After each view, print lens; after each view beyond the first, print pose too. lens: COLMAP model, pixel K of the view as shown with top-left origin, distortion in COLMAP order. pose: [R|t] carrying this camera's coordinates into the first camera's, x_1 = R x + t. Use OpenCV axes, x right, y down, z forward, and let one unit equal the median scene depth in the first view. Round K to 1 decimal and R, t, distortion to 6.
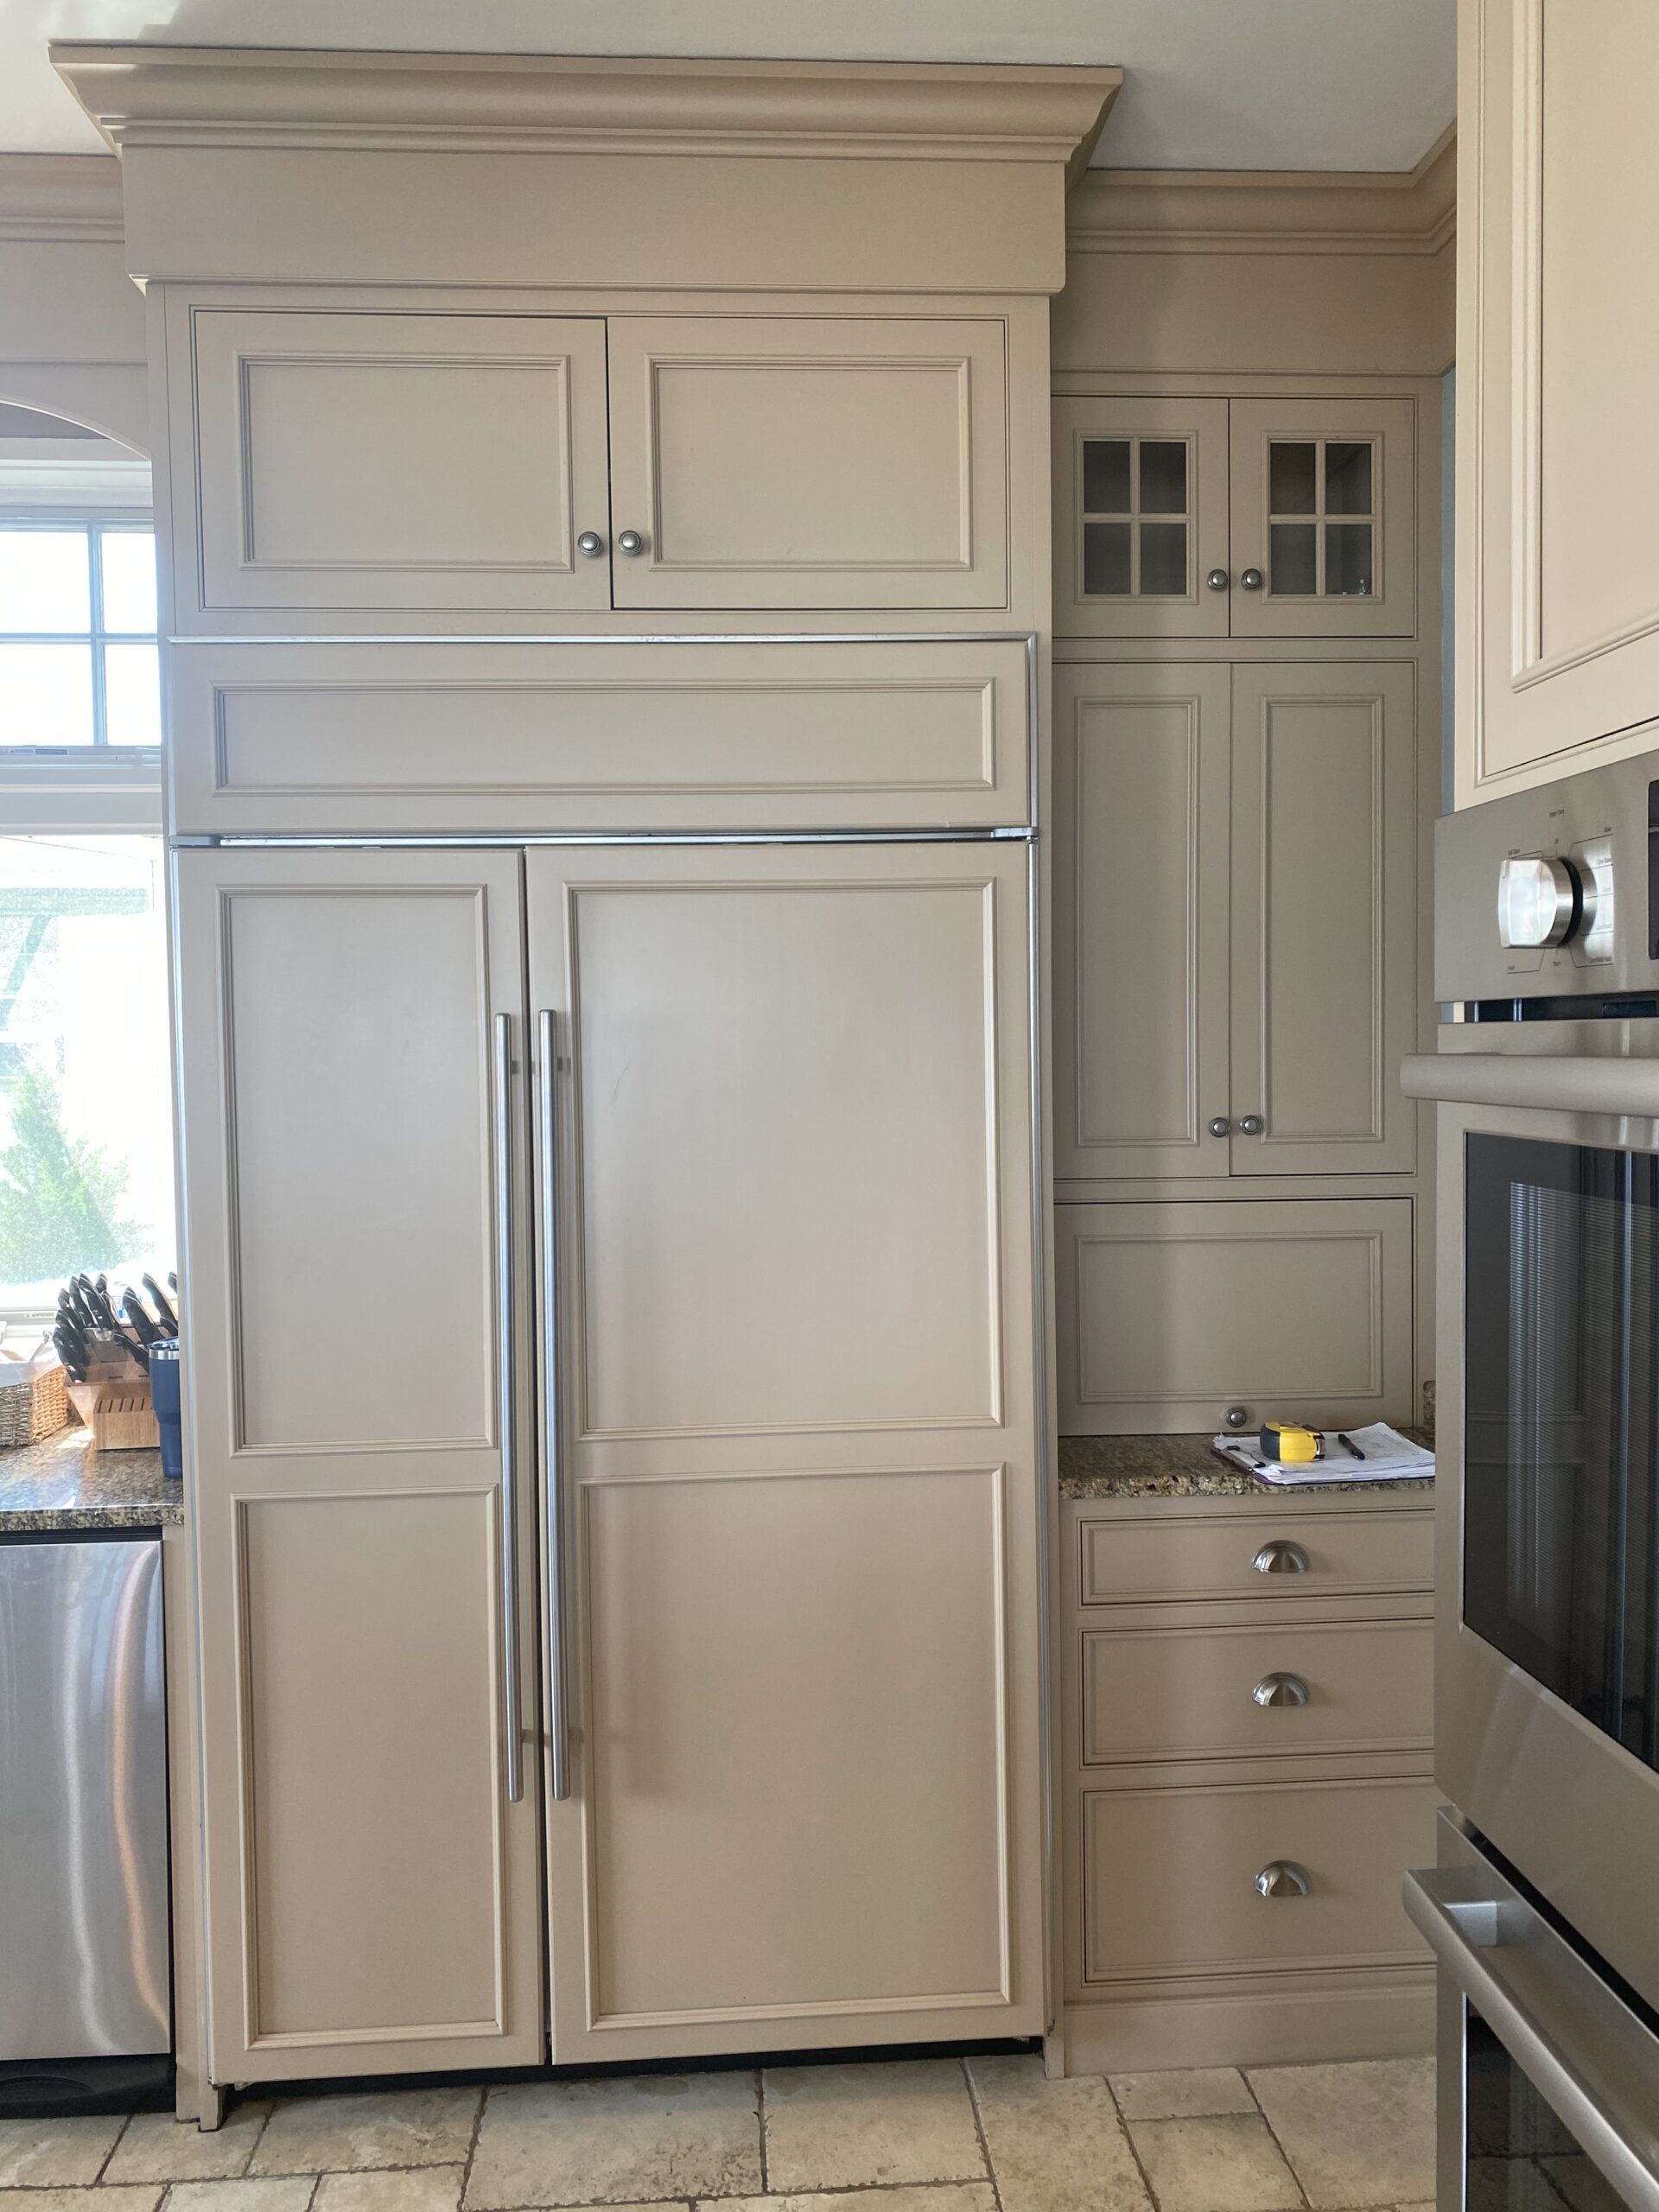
lens RADIAL K [[1688.7, 0, 831.6], [0, 1688.7, 1107.9], [0, 0, 1]] dist [0.032377, -0.039281]
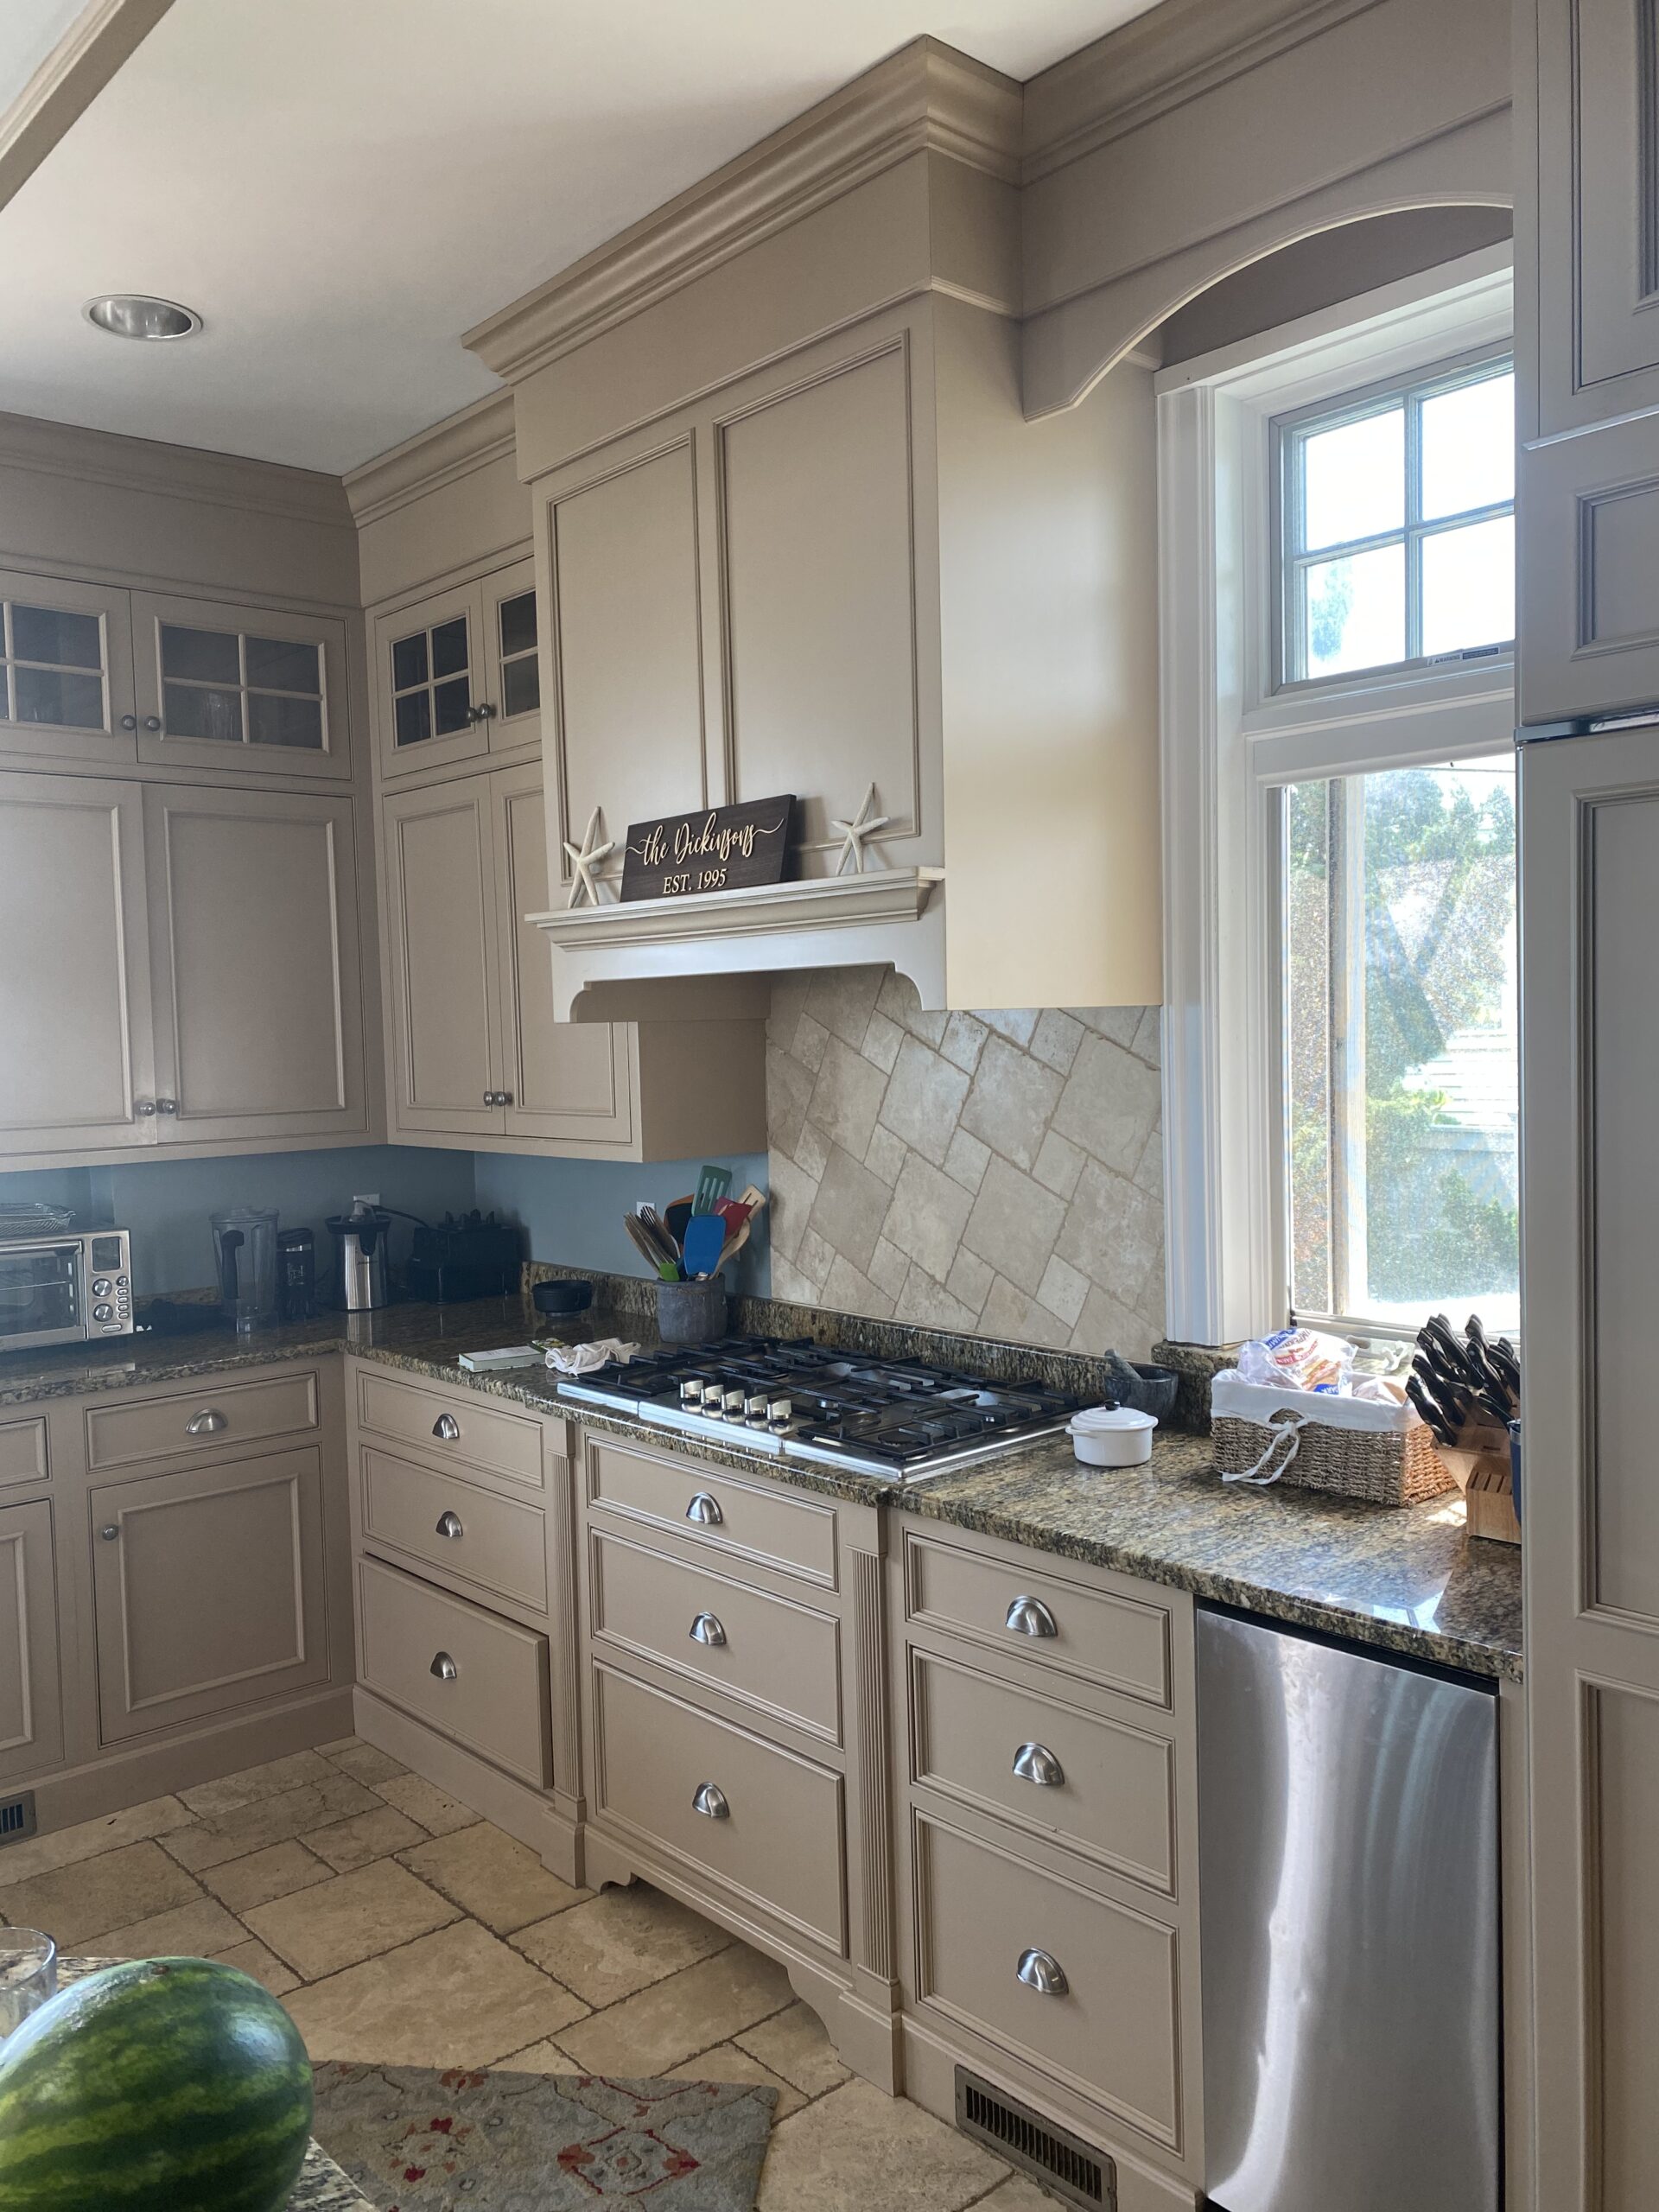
lens RADIAL K [[1688.7, 0, 830.3], [0, 1688.7, 1112.4], [0, 0, 1]] dist [0.032377, -0.039281]
pose [[0.607391, 0.042343, -0.793274, 0.003586], [-0.019020, 0.999067, 0.038764, -0.021309], [0.794175, -0.008457, 0.607630, 0.323763]]
